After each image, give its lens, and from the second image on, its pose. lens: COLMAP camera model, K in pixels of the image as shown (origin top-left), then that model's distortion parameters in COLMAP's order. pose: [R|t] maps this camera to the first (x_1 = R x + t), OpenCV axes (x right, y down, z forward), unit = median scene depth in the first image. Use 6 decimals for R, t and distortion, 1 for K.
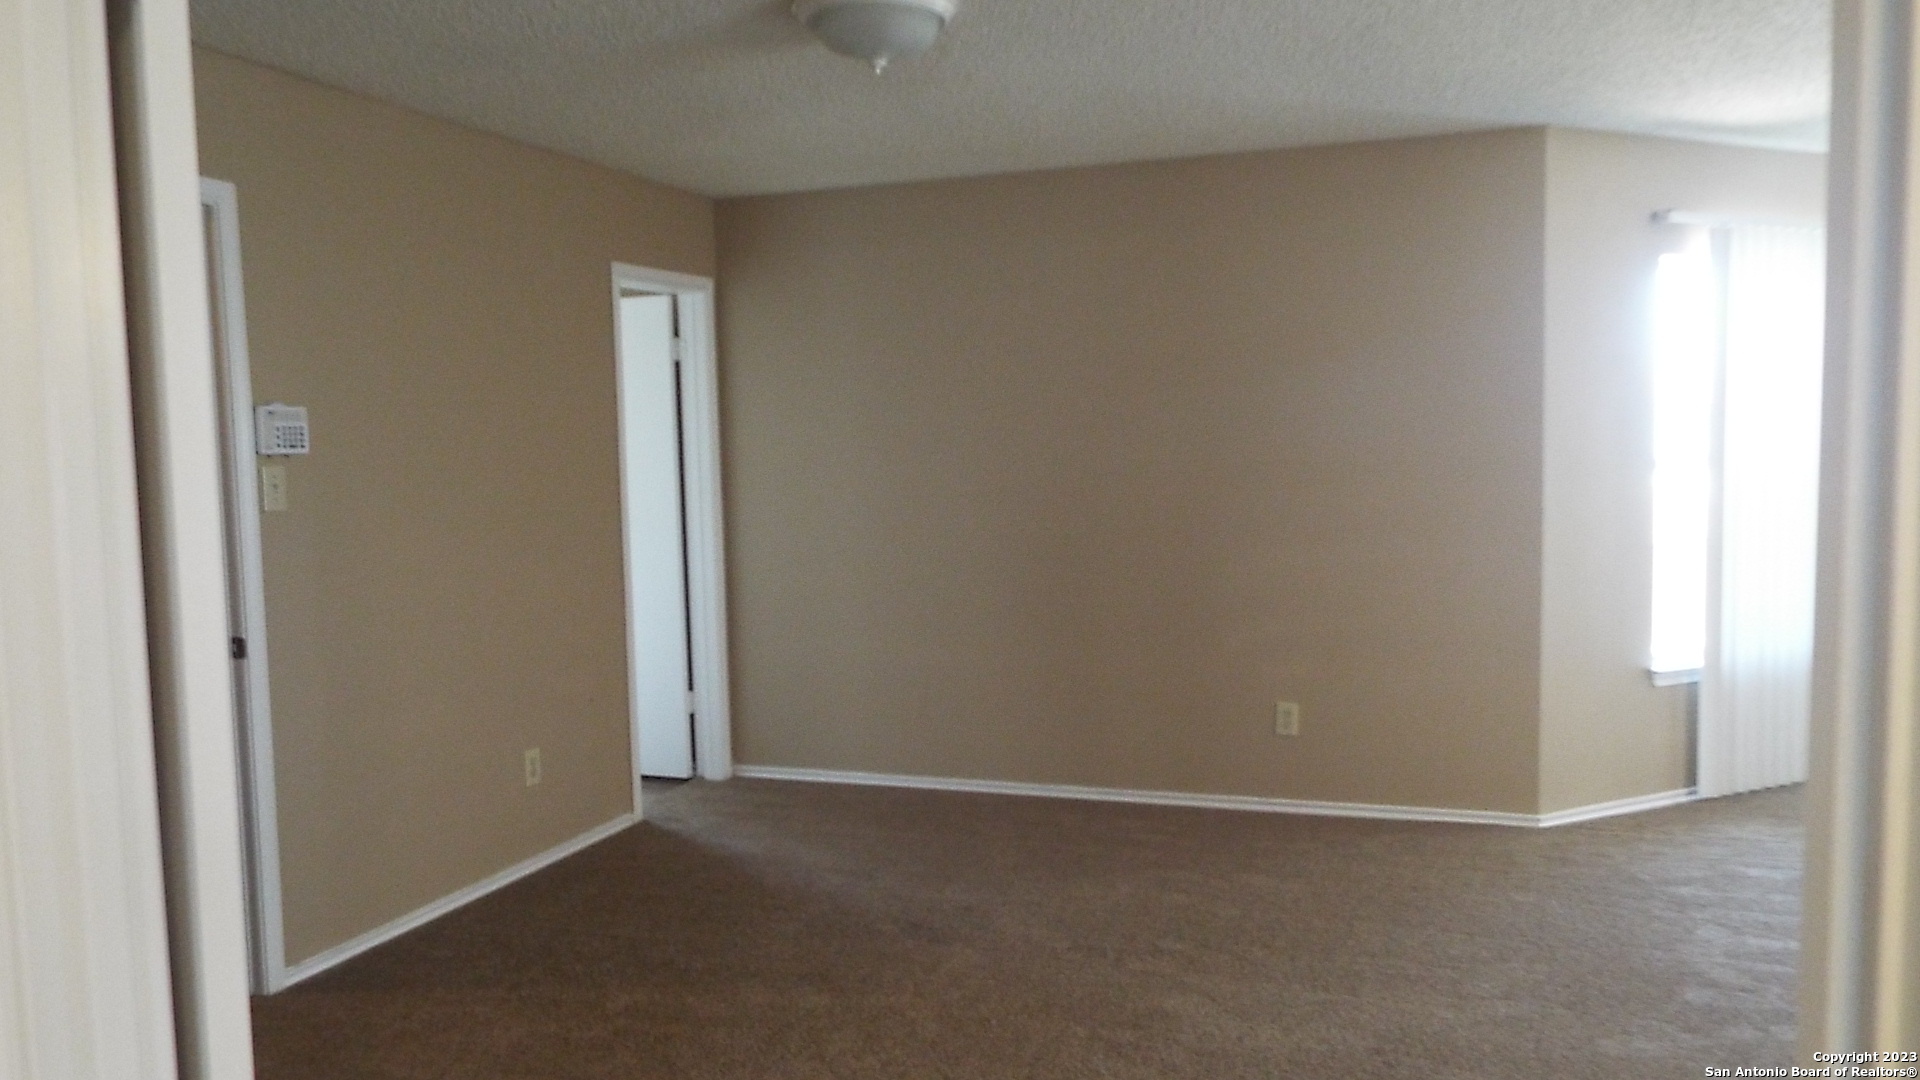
lens RADIAL K [[1425.7, 0, 966.9], [0, 1425.7, 543.0], [0, 0, 1]] dist [0.001481, 0.022768]
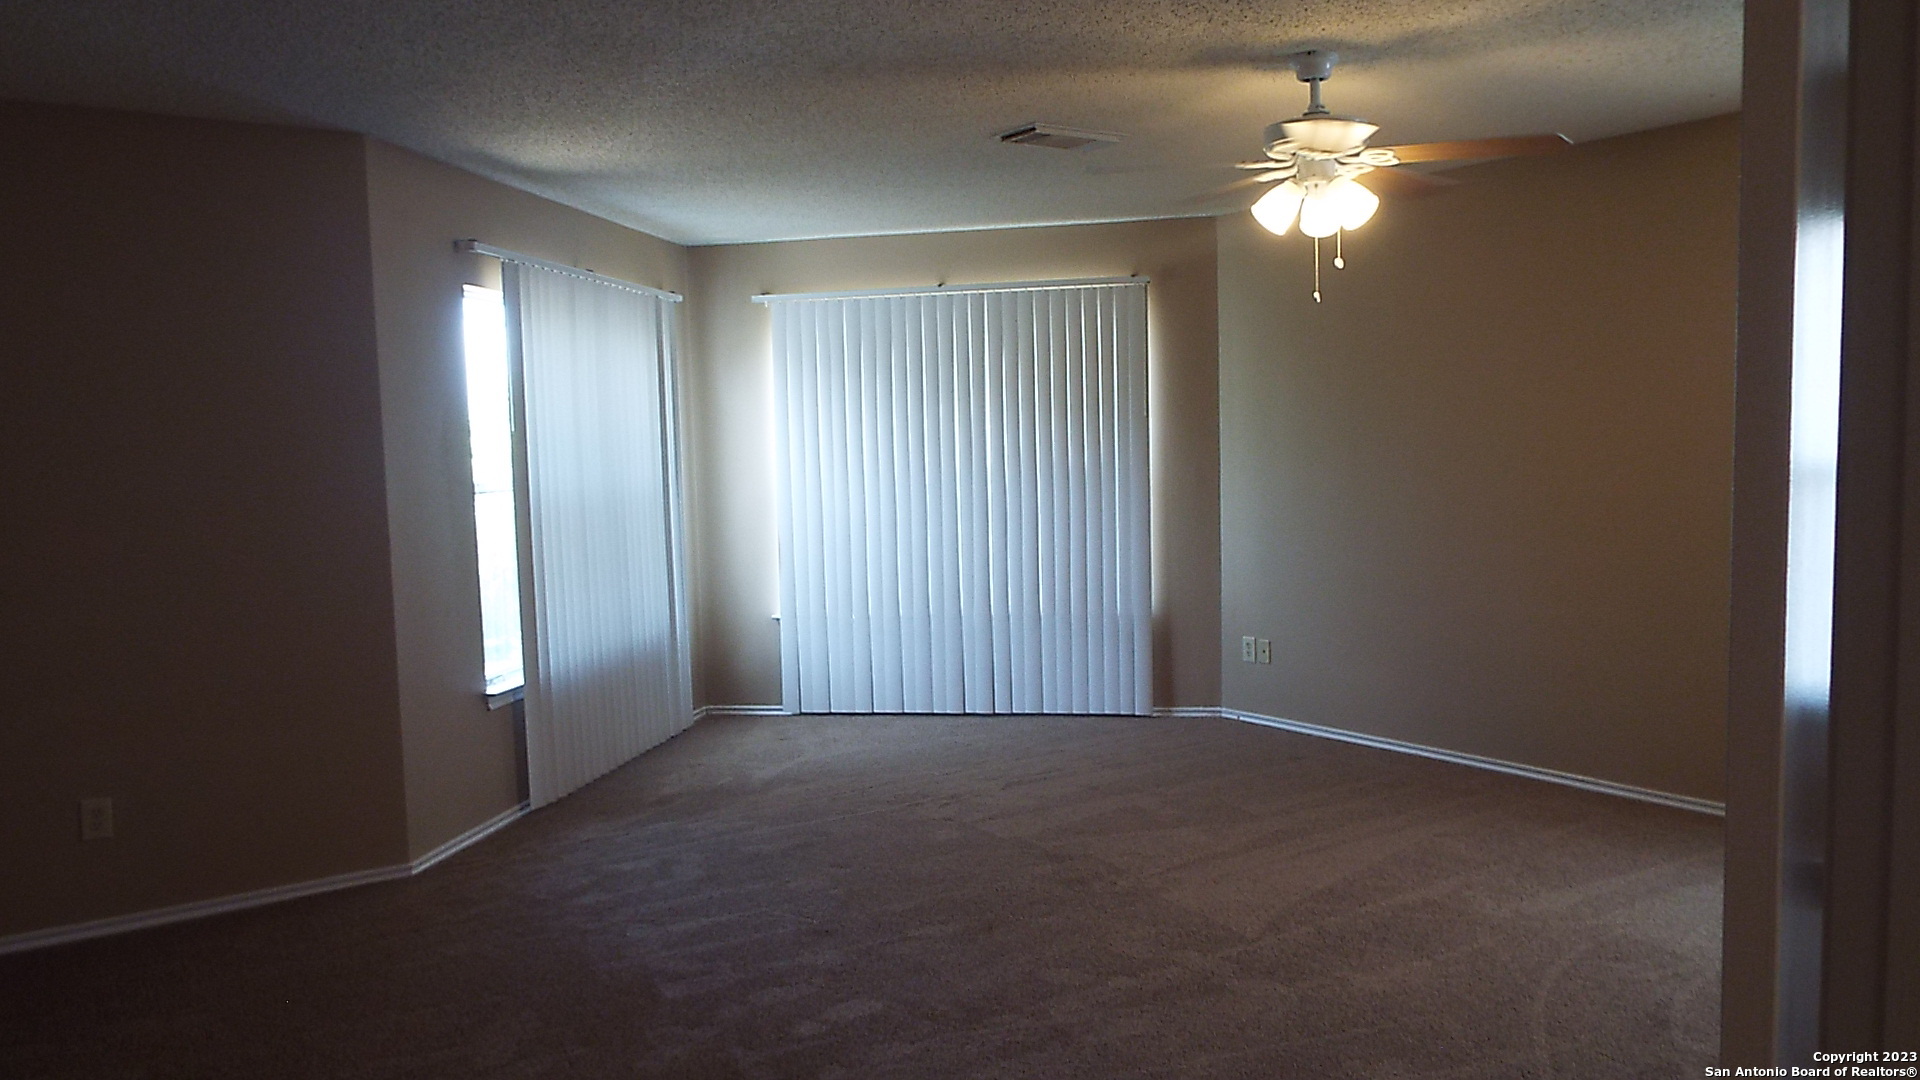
lens RADIAL K [[1425.7, 0, 956.0], [0, 1425.7, 537.1], [0, 0, 1]] dist [0.001481, 0.022768]
pose [[0.600533, -0.050654, 0.797994, -0.127482], [0.071347, 0.997405, 0.009620, -0.008230], [-0.796410, 0.051158, 0.602589, 0.129153]]
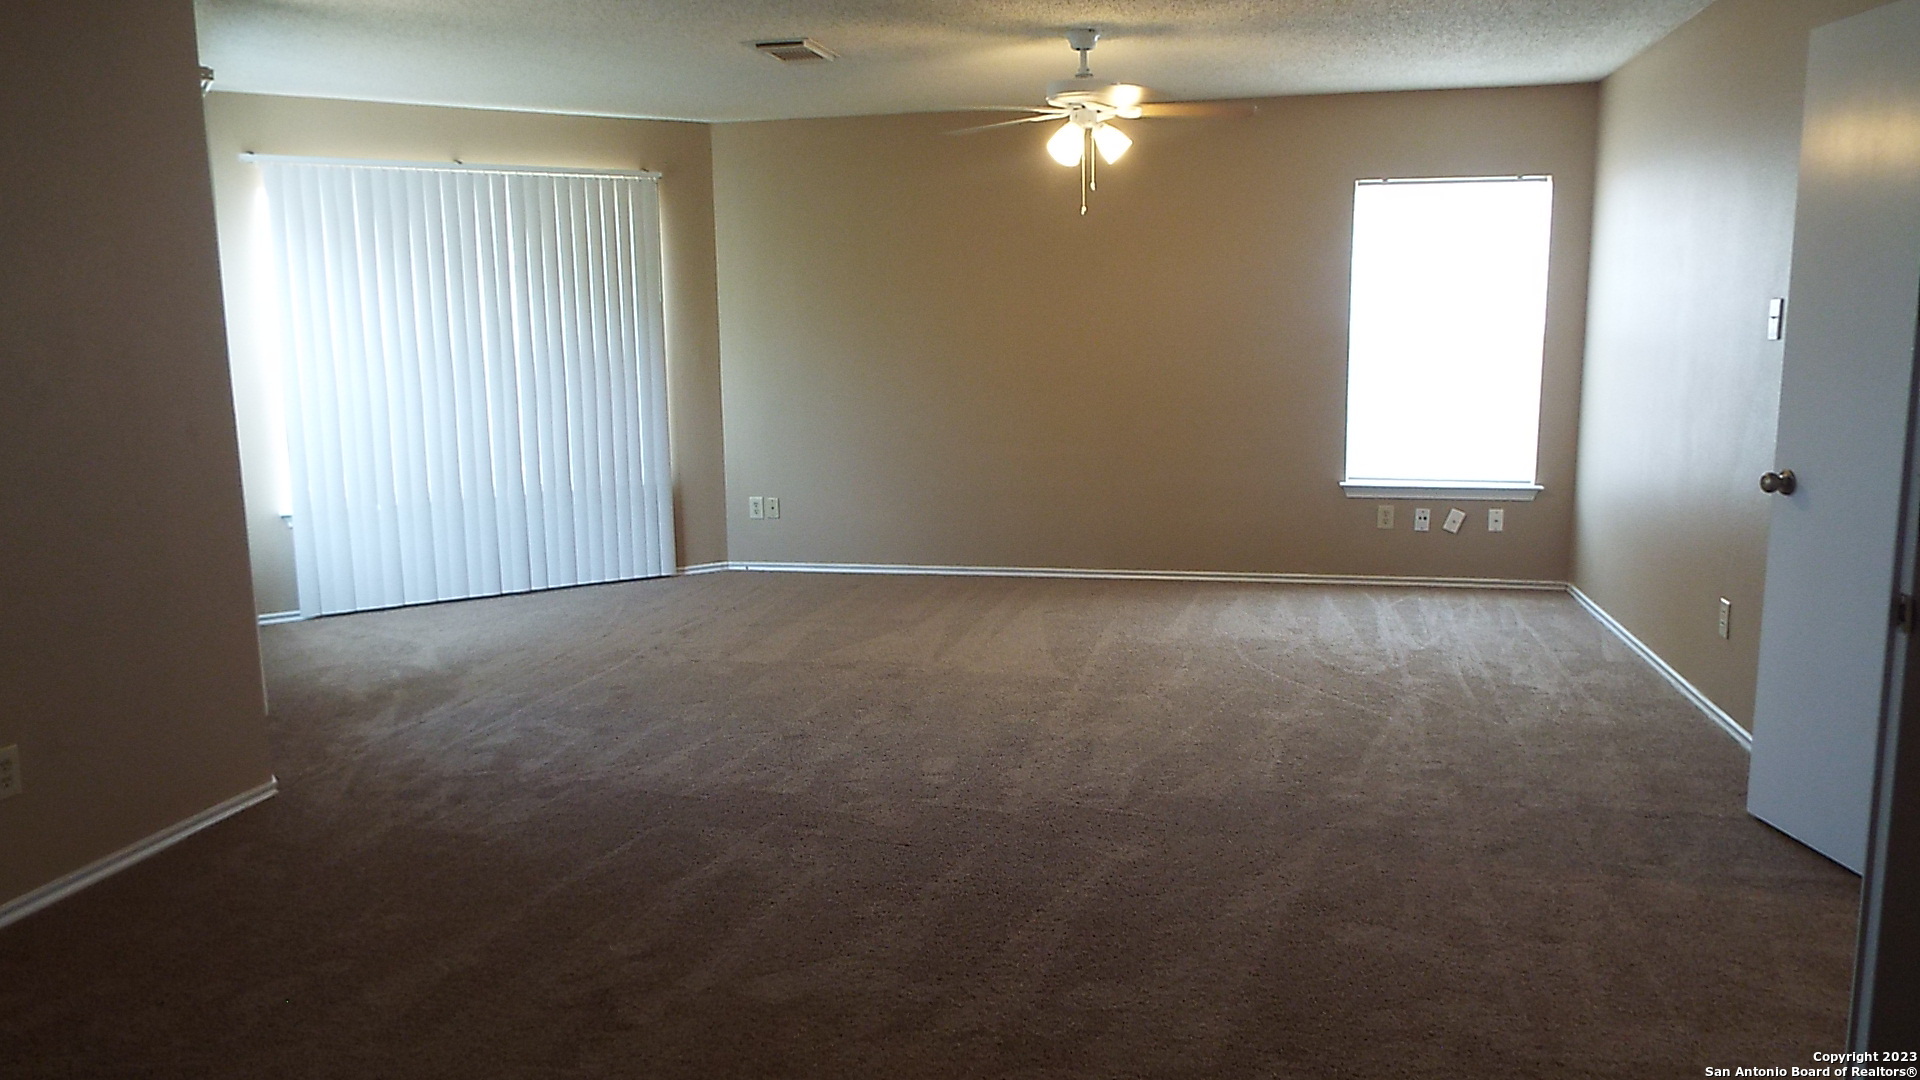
lens RADIAL K [[1425.7, 0, 958.8], [0, 1425.7, 549.3], [0, 0, 1]] dist [0.001481, 0.022768]
pose [[-0.112471, -0.133737, 0.984614, -0.462279], [0.087979, 0.985669, 0.143930, -0.030509], [-0.989752, 0.102813, -0.099093, 0.665005]]
